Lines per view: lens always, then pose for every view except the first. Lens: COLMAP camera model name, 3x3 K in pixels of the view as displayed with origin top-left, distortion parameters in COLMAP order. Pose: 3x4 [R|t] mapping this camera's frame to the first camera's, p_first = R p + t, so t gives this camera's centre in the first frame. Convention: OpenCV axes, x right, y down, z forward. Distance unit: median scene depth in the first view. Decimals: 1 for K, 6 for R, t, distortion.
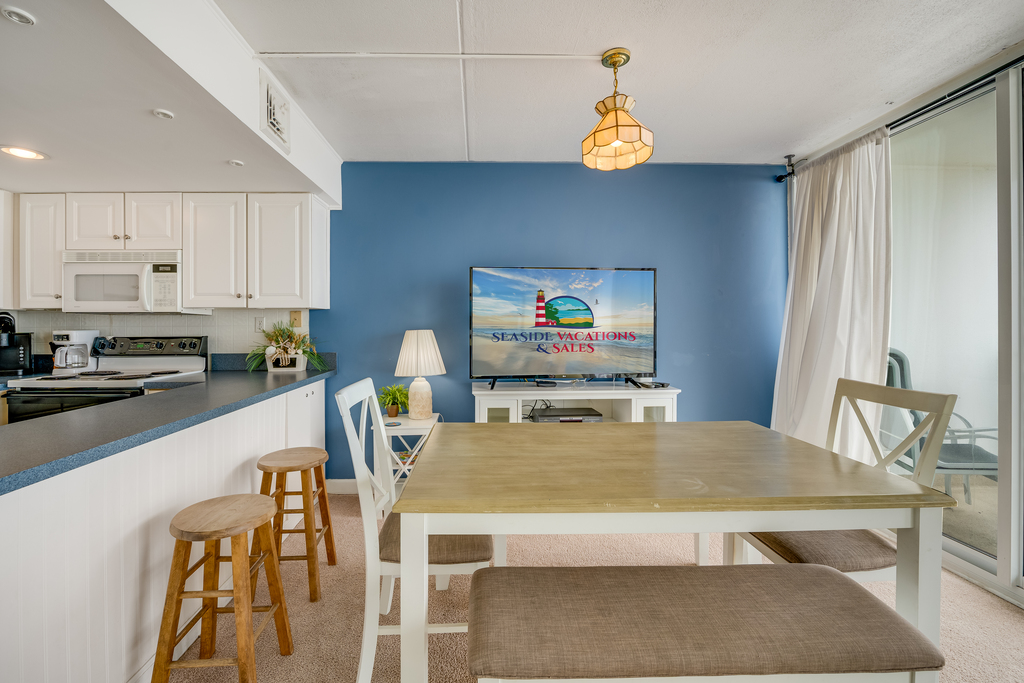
lens RADIAL K [[393.4, 0, 492.5], [0, 393.4, 315.9], [0, 0, 1]] dist [-0.024275, 0.000399]
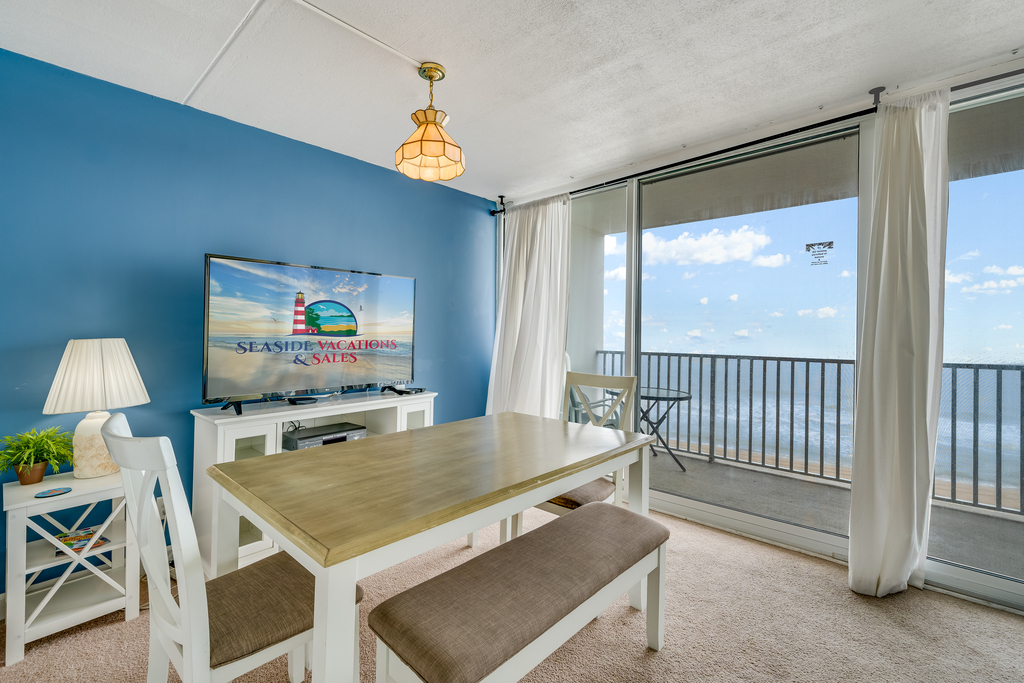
lens RADIAL K [[409.4, 0, 508.0], [0, 409.4, 325.2], [0, 0, 1]] dist [0.000015, -0.000276]
pose [[0.733117, 0.016987, 0.679891, -0.148939], [-0.019337, 0.999804, -0.004129, 0.001925], [-0.679828, -0.010121, 0.733302, 0.038748]]
